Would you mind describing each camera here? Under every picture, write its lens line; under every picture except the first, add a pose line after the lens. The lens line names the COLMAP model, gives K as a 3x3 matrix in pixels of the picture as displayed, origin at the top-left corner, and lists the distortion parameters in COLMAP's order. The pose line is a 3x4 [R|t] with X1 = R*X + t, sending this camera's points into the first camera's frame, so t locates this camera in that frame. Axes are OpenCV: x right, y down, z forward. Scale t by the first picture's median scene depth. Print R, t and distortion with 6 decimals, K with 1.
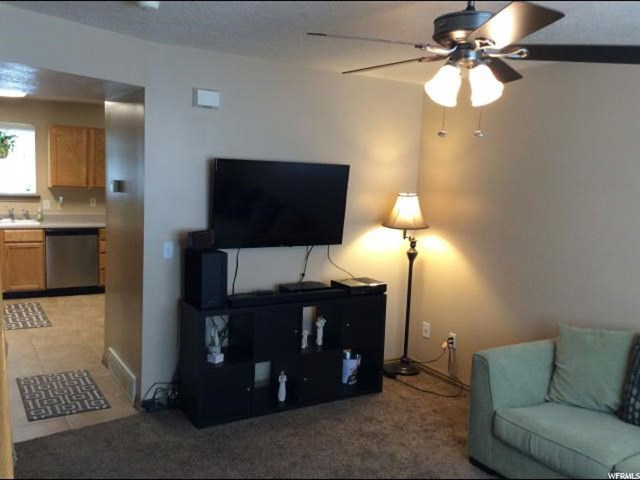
lens RADIAL K [[578.9, 0, 319.0], [0, 578.9, 243.7], [0, 0, 1]] dist [0.084700, -0.123261]
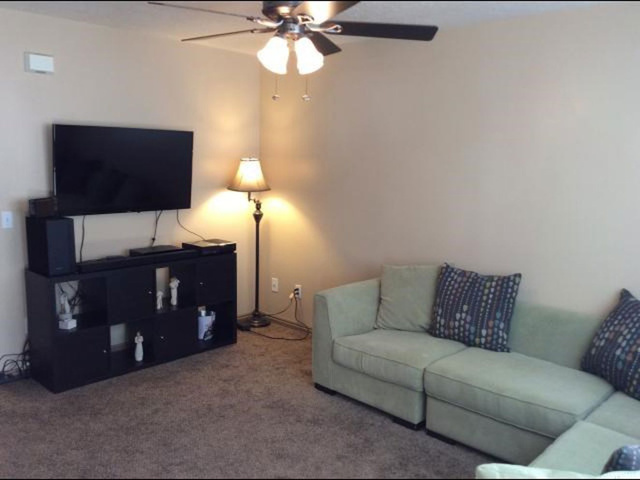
lens RADIAL K [[578.9, 0, 323.5], [0, 578.9, 243.8], [0, 0, 1]] dist [0.084700, -0.123261]
pose [[0.963371, -0.060851, 0.261175, -0.008225], [0.050406, 0.997645, 0.046513, 0.032628], [-0.263391, -0.031644, 0.964170, -0.090073]]
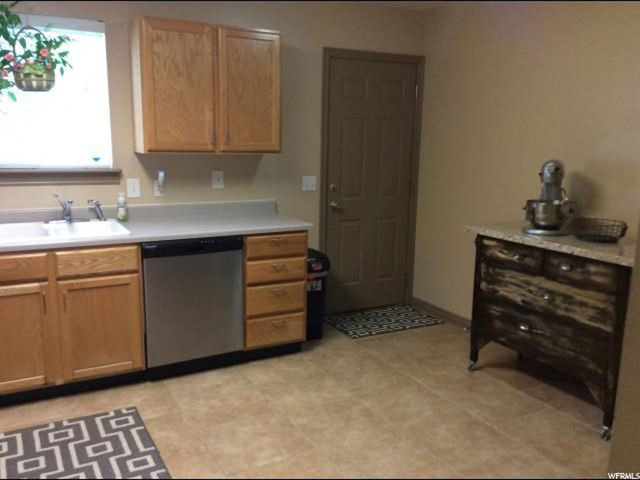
lens RADIAL K [[578.9, 0, 324.9], [0, 578.9, 244.1], [0, 0, 1]] dist [0.084700, -0.123261]
pose [[0.998683, -0.016858, -0.048460, -0.288044], [0.020015, 0.997657, 0.065425, -0.049936], [0.047244, -0.066309, 0.996680, 0.525444]]
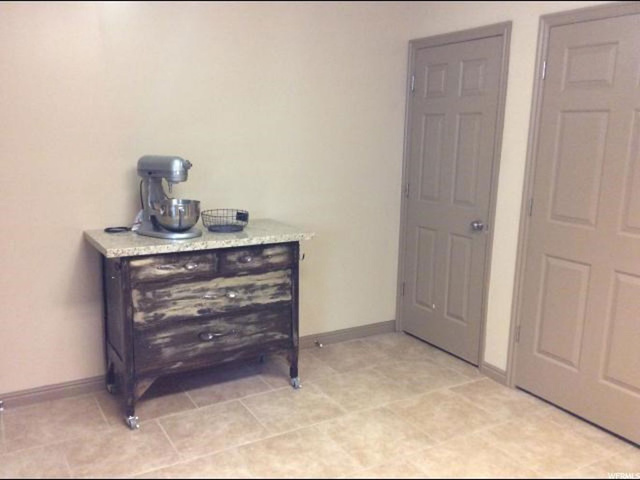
lens RADIAL K [[578.9, 0, 318.0], [0, 578.9, 237.5], [0, 0, 1]] dist [0.084700, -0.123261]
pose [[0.008334, -0.222324, 0.974937, -0.746548], [0.097291, 0.970526, 0.220486, -0.150494], [-0.995221, 0.093015, 0.029719, 1.151032]]
